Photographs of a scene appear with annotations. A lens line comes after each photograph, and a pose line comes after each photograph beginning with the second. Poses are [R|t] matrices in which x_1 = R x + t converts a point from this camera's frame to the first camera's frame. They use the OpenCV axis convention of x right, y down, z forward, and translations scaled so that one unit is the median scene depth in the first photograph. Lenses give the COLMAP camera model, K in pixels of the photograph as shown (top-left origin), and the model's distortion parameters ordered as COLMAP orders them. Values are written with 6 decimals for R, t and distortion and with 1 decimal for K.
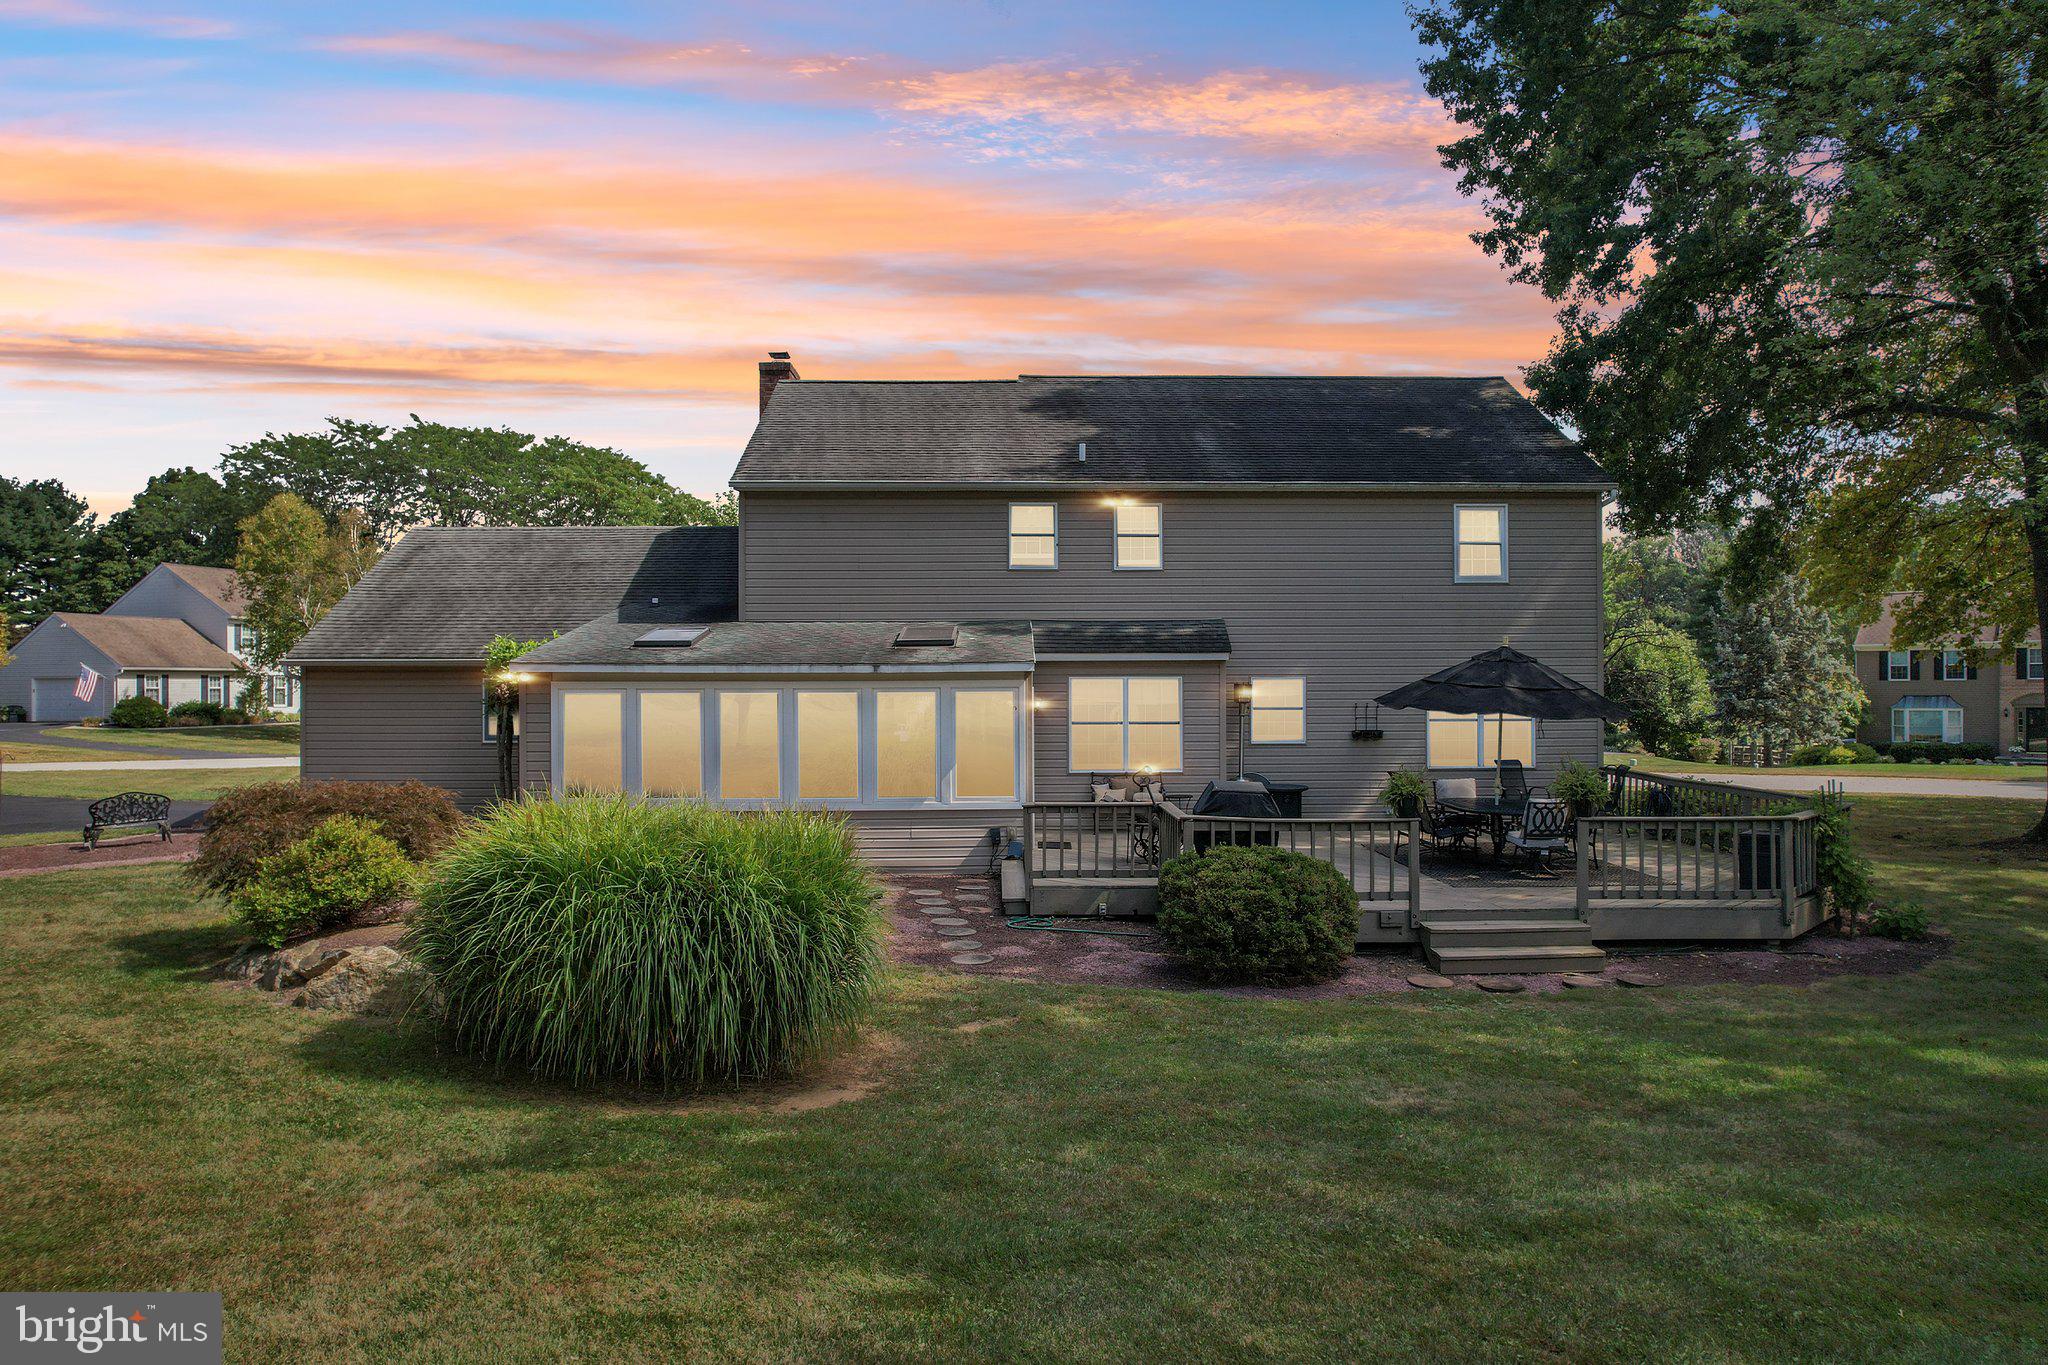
lens RADIAL K [[1308.7, 0, 1024.0], [0, 1308.7, 682.5], [0, 0, 1]] dist [-0.072352, 0.057102]
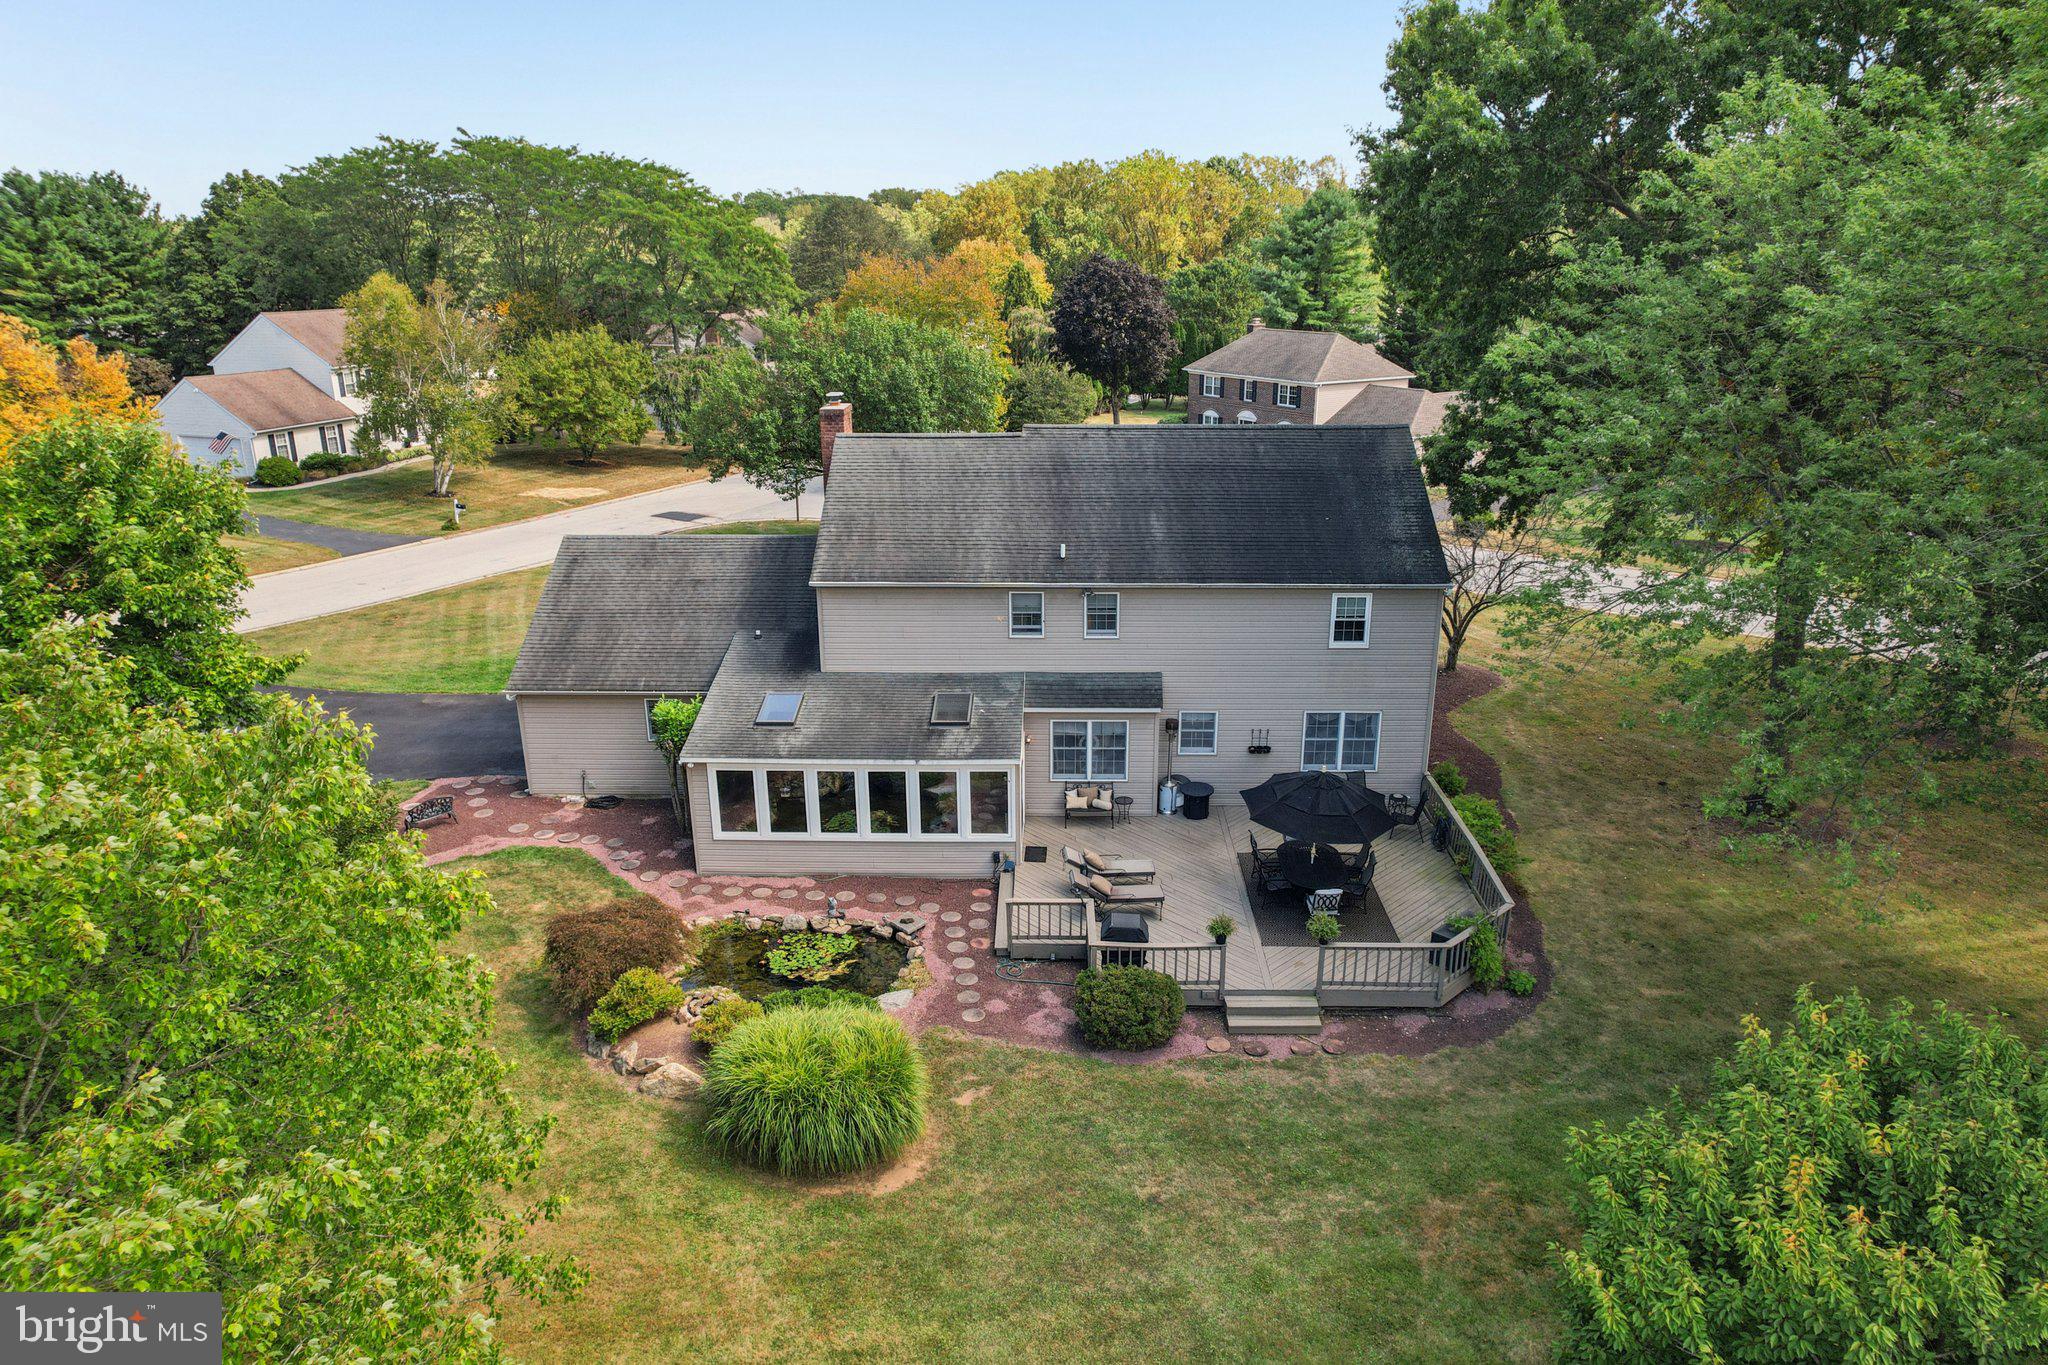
lens RADIAL K [[1308.7, 0, 1024.0], [0, 1308.7, 682.5], [0, 0, 1]] dist [-0.072352, 0.057102]
pose [[0.999262, 0.011031, -0.036795, 0.048842], [0.001465, 0.946243, 0.323453, -0.430151], [0.038385, -0.323268, 0.945529, -0.301182]]
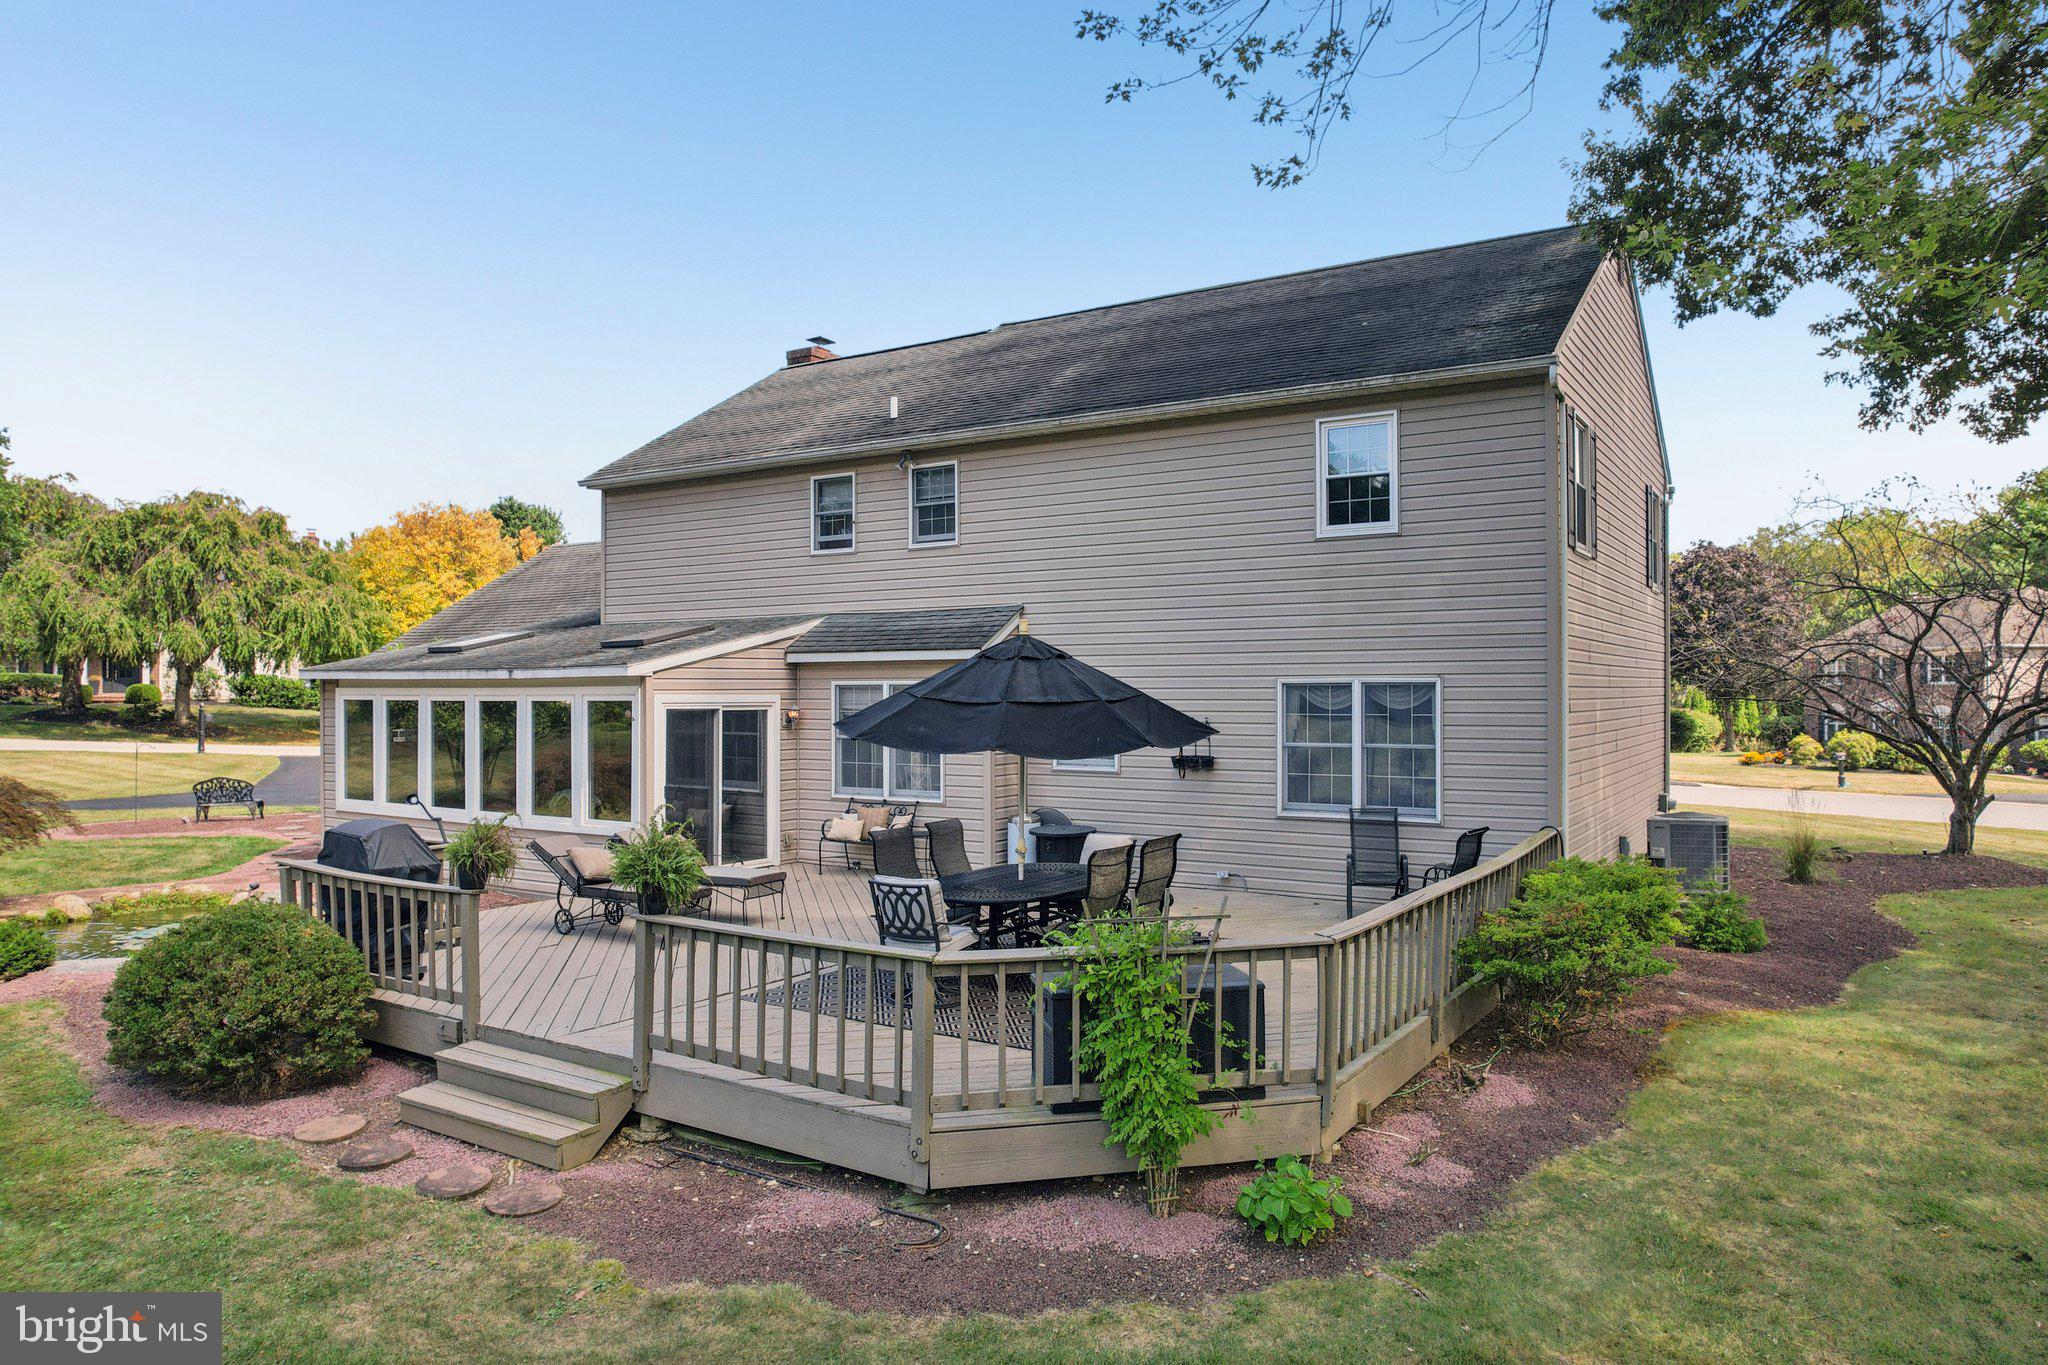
lens RADIAL K [[1308.7, 0, 1024.0], [0, 1308.7, 682.5], [0, 0, 1]] dist [-0.072352, 0.057102]
pose [[0.838487, -0.000421, -0.544922, 0.494981], [0.003375, 0.999985, 0.004421, -0.005638], [0.544911, -0.005546, 0.838475, 0.312424]]
